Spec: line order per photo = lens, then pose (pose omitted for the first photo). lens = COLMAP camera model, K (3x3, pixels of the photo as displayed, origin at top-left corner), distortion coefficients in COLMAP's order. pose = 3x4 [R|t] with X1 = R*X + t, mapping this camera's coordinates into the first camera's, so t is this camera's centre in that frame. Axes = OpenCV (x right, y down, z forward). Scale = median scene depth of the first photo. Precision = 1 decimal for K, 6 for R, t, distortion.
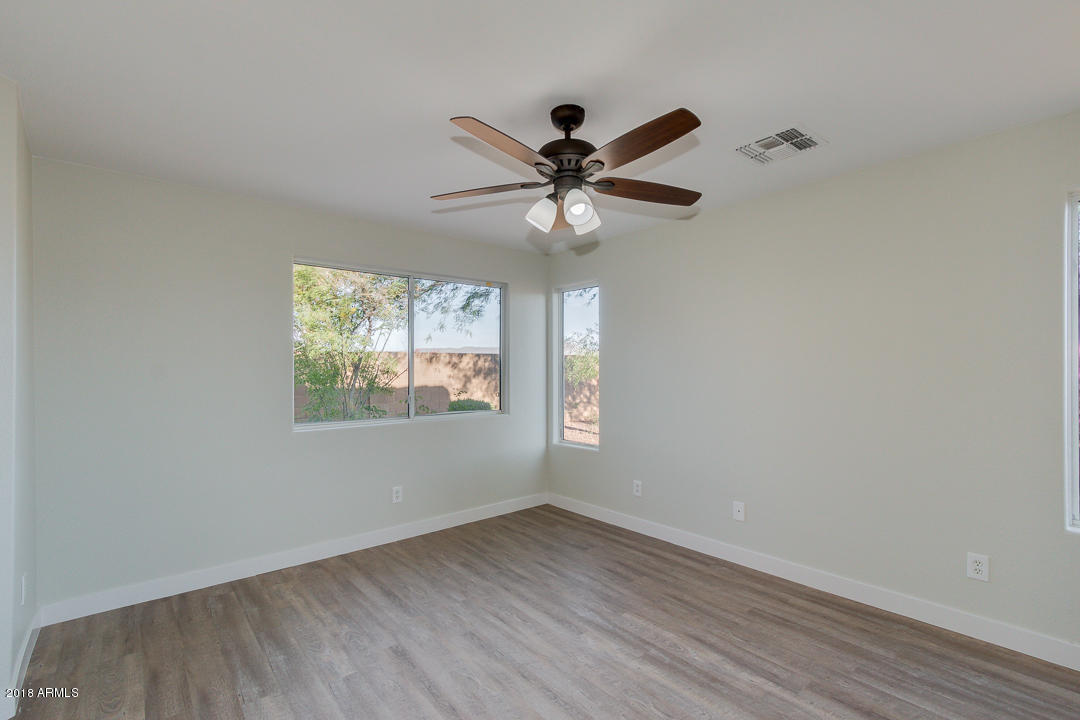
lens RADIAL K [[490.0, 0, 545.2], [0, 490.0, 361.1], [0, 0, 1]] dist [0.002312, -0.000241]
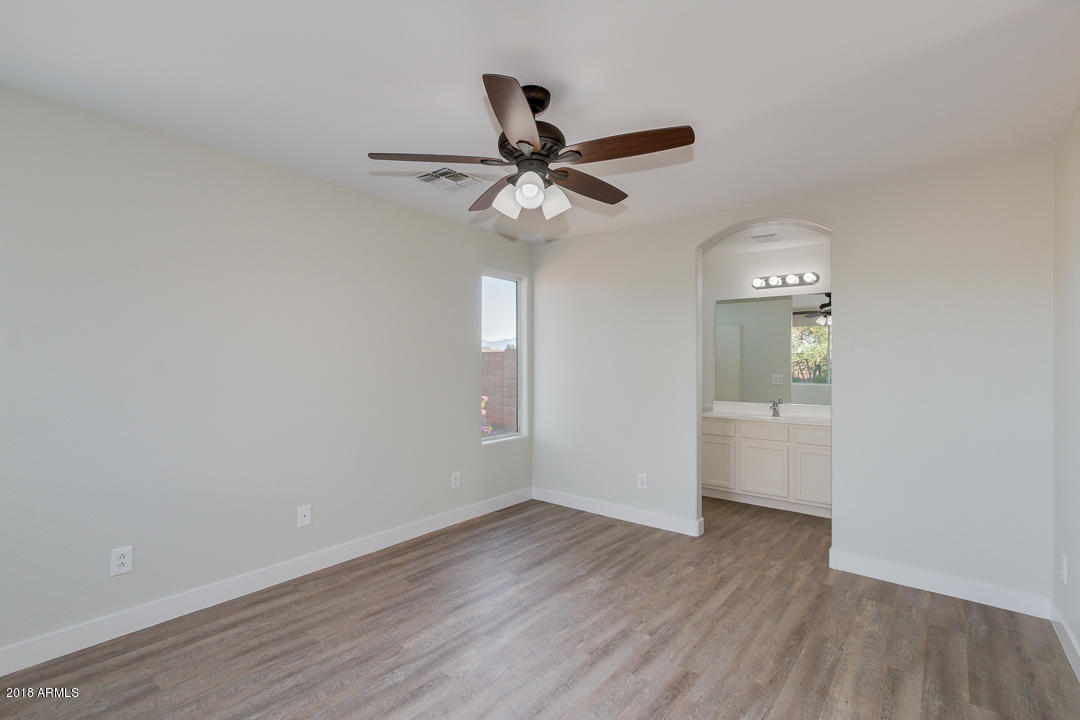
lens RADIAL K [[490.0, 0, 545.2], [0, 490.0, 361.1], [0, 0, 1]] dist [0.002312, -0.000241]
pose [[-0.185320, 0.000066, 0.982678, -0.676896], [-0.024264, 0.999695, -0.004643, 0.016670], [-0.982379, -0.024704, -0.185262, 0.872391]]
